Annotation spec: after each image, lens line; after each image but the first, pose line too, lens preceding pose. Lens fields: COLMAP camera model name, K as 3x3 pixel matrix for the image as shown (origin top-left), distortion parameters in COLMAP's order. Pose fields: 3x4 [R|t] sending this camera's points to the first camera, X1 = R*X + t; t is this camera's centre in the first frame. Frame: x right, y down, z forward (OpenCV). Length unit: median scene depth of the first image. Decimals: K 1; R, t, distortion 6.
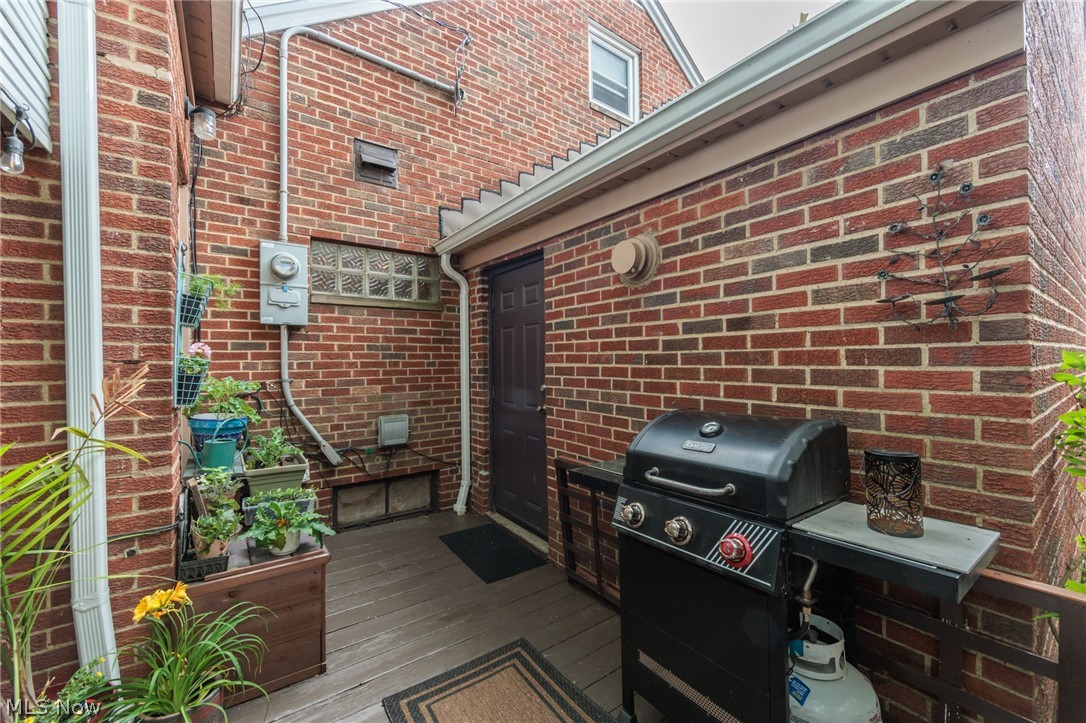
lens RADIAL K [[427.5, 0, 544.3], [0, 427.5, 359.9], [0, 0, 1]] dist [-0.000547, -0.000394]
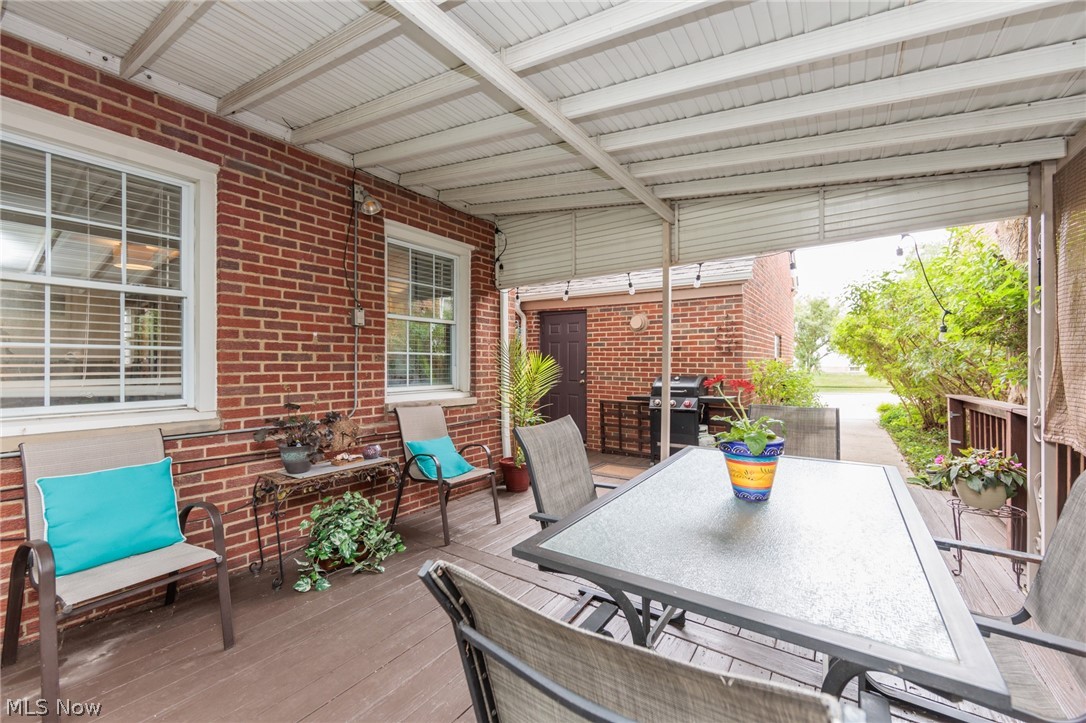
lens RADIAL K [[427.5, 0, 543.7], [0, 427.5, 364.1], [0, 0, 1]] dist [-0.000547, -0.000394]
pose [[0.947997, 0.009022, 0.318151, -1.684264], [-0.012547, 0.999881, 0.009031, 0.014143], [-0.318031, -0.012553, 0.947997, -1.918206]]
